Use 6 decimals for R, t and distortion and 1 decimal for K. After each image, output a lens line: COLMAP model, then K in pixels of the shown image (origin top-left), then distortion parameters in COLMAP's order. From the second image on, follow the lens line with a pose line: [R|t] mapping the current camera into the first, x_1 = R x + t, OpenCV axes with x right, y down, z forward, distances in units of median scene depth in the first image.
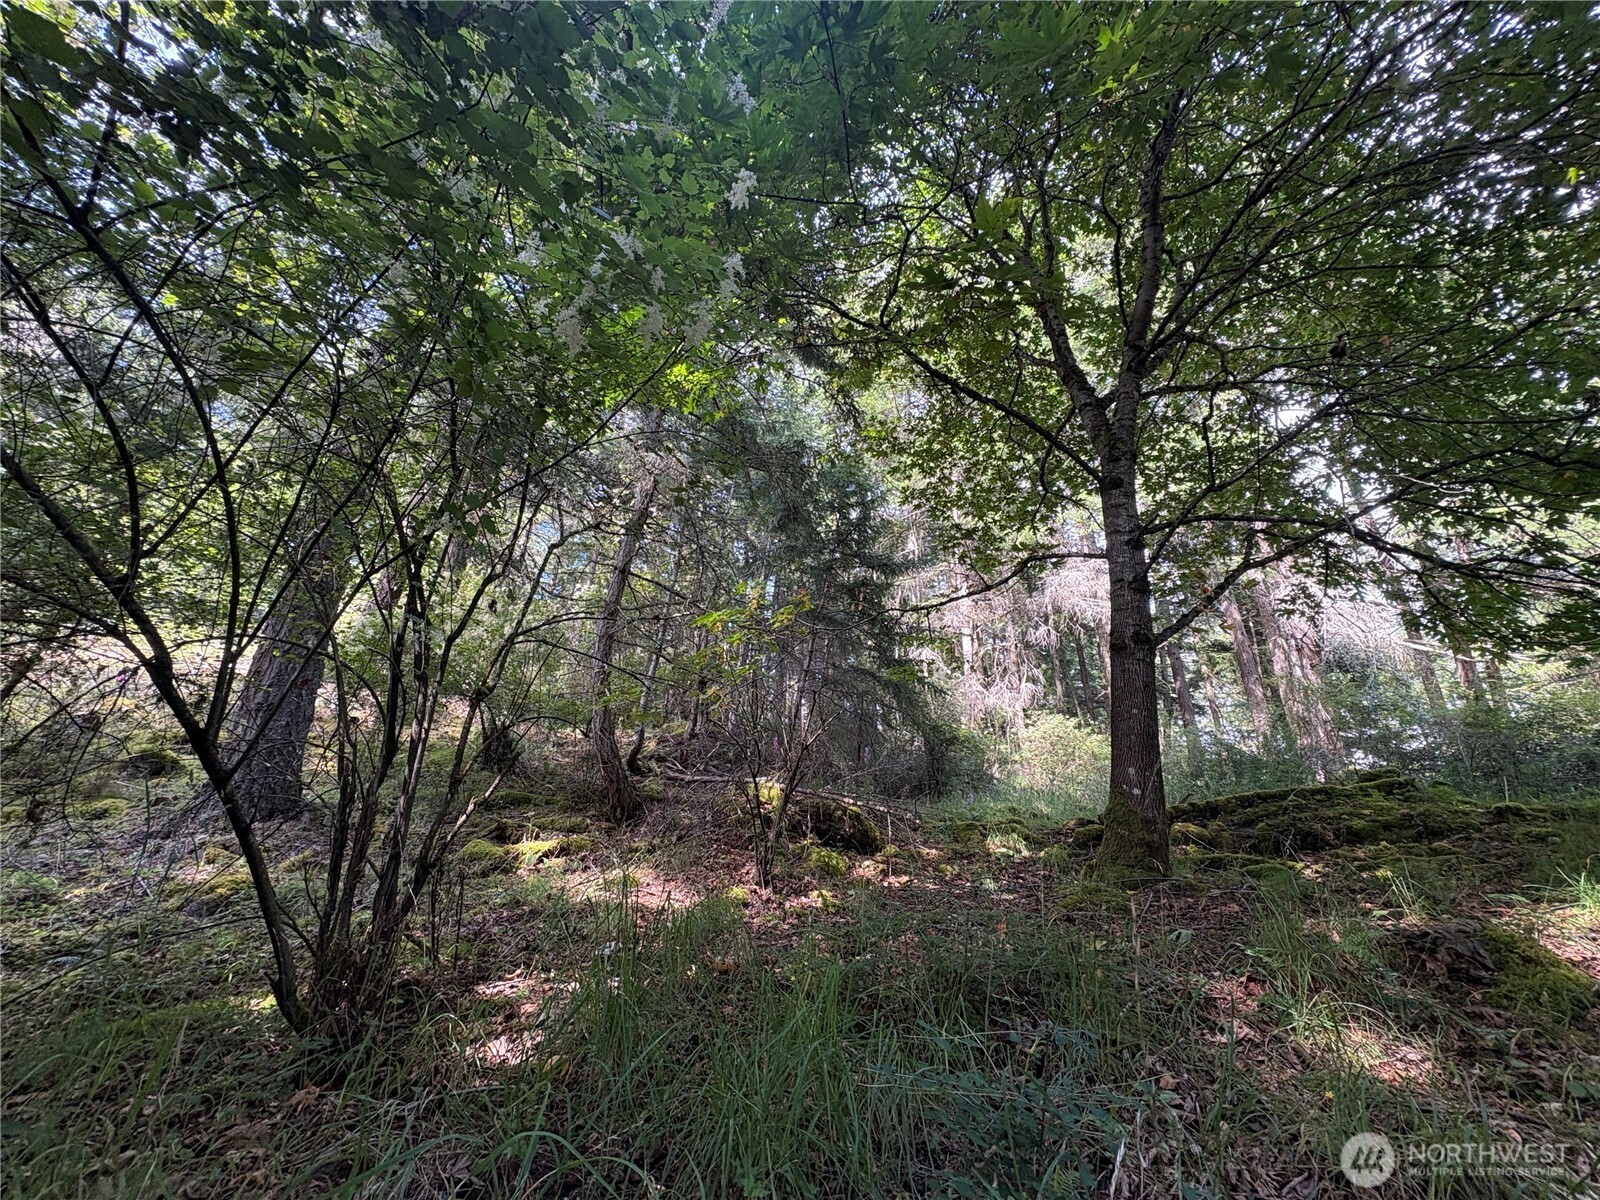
lens RADIAL K [[632.8, 0, 801.8], [0, 632.8, 594.3], [0, 0, 1]] dist [-0.001759, 0.000735]
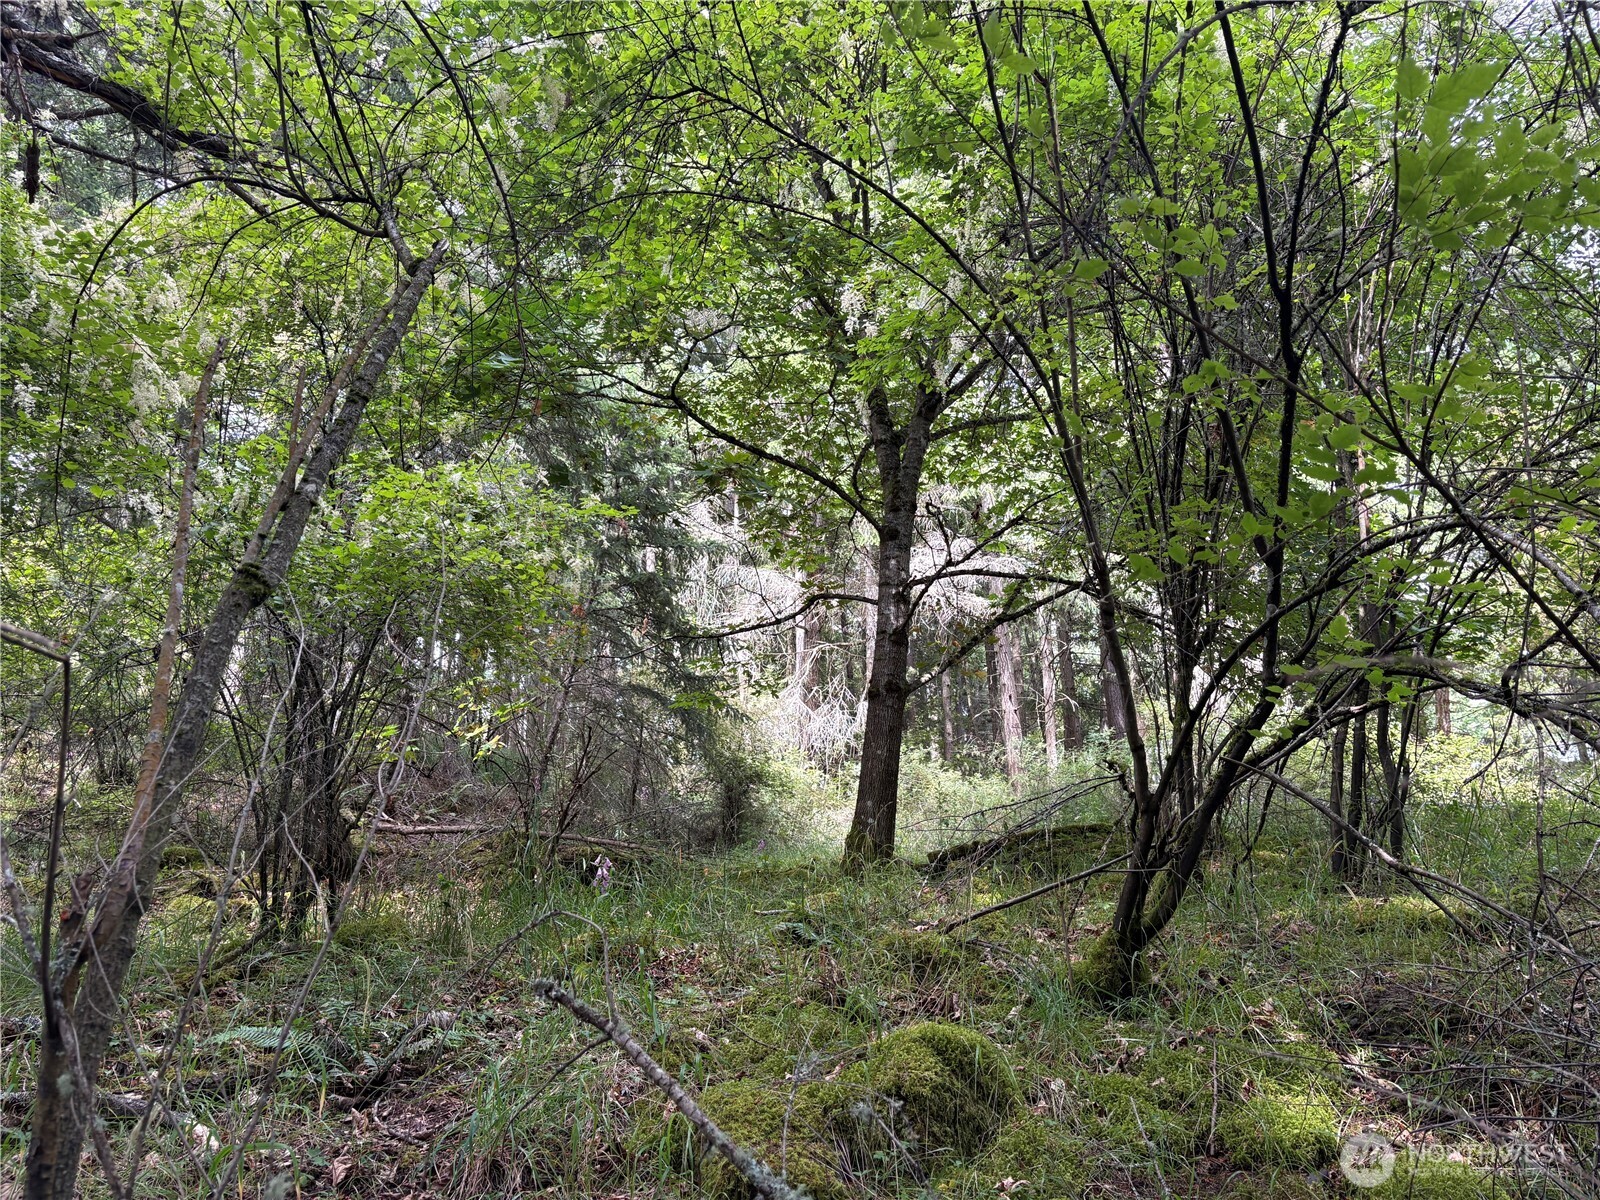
lens RADIAL K [[1207.7, 0, 800.1], [0, 1207.7, 598.1], [0, 0, 1]] dist [0.040662, -0.026896]
pose [[0.975386, 0.027222, 0.218815, -0.065237], [-0.044132, 0.996372, 0.072767, -0.159941], [-0.216041, -0.080633, 0.973049, -0.702834]]
